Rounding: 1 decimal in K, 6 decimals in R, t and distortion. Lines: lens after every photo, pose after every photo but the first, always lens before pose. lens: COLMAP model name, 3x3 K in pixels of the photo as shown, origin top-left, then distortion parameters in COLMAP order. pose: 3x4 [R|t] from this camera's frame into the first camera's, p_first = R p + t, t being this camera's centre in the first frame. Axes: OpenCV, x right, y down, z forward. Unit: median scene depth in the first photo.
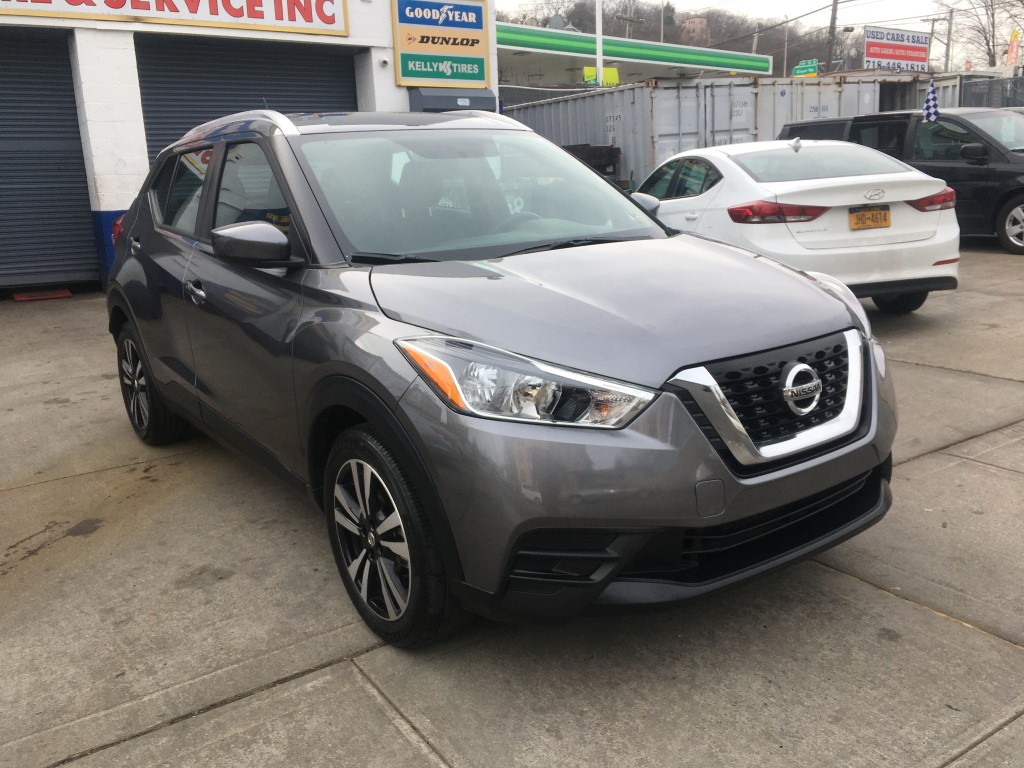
lens RADIAL K [[874.4, 0, 507.4], [0, 874.4, 394.2], [0, 0, 1]] dist [0.082792, -0.108704]
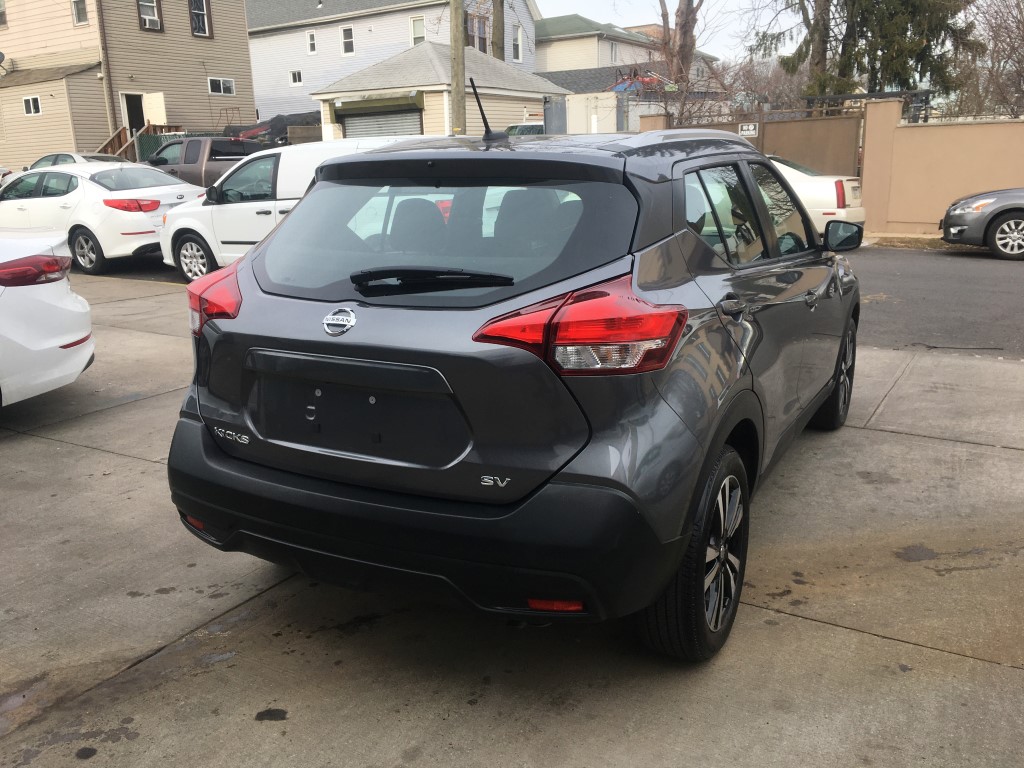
lens RADIAL K [[874.4, 0, 514.5], [0, 874.4, 382.3], [0, 0, 1]] dist [0.082792, -0.108704]
pose [[-0.443716, -0.164959, 0.880855, -0.916005], [0.258065, 0.917758, 0.301866, -0.350312], [-0.858207, 0.361260, -0.364653, 1.381941]]
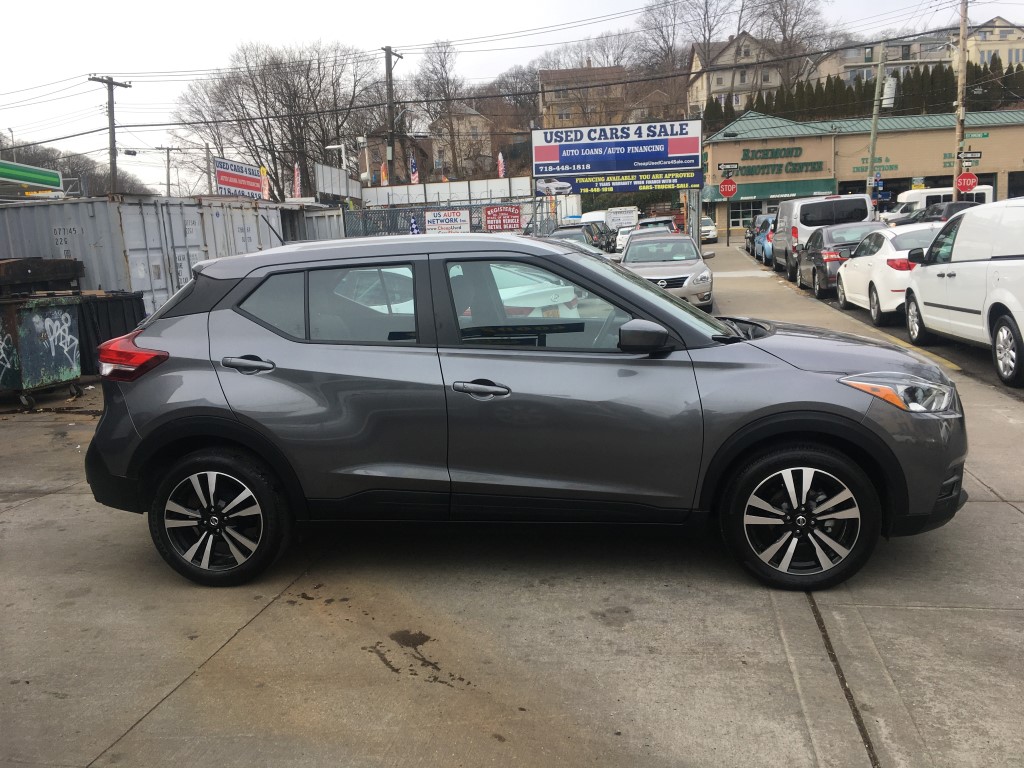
lens RADIAL K [[874.4, 0, 510.2], [0, 874.4, 381.5], [0, 0, 1]] dist [0.082792, -0.108704]
pose [[0.687841, -0.095520, 0.719549, -0.900393], [0.193909, 0.979457, -0.055341, -0.044753], [-0.699481, 0.177593, 0.692233, 0.161470]]
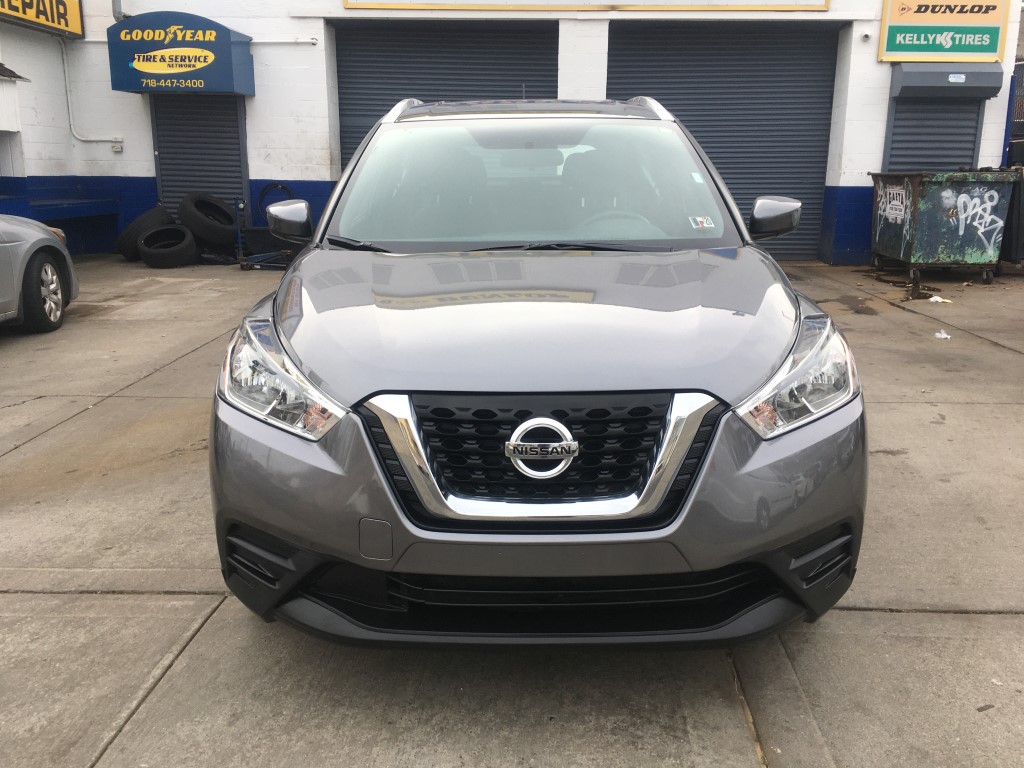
lens RADIAL K [[874.4, 0, 512.2], [0, 874.4, 372.1], [0, 0, 1]] dist [0.082792, -0.108704]
pose [[0.804623, 0.180749, -0.565607, 0.406066], [-0.179430, 0.982026, 0.058568, -0.063376], [0.566027, 0.054361, 0.822592, 0.157091]]
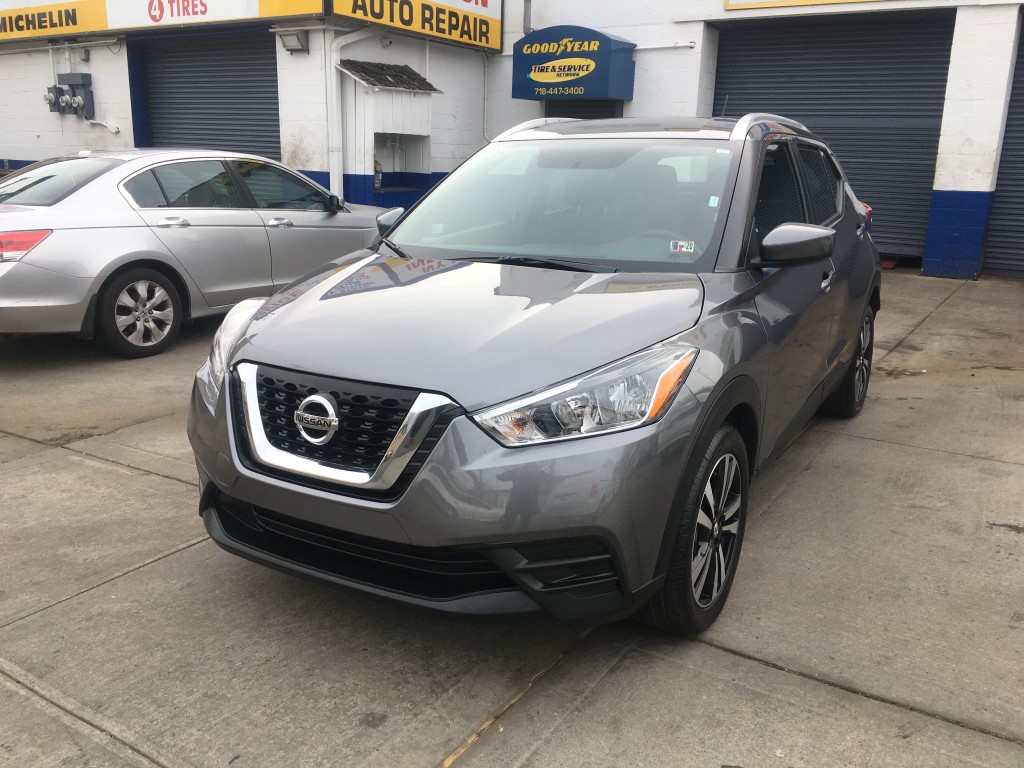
lens RADIAL K [[874.4, 0, 521.1], [0, 874.4, 387.8], [0, 0, 1]] dist [0.082792, -0.108704]
pose [[0.407422, 0.283455, -0.868136, 0.692602], [-0.254379, 0.948213, 0.190219, -0.156653], [0.877097, 0.143336, 0.458428, 0.385392]]
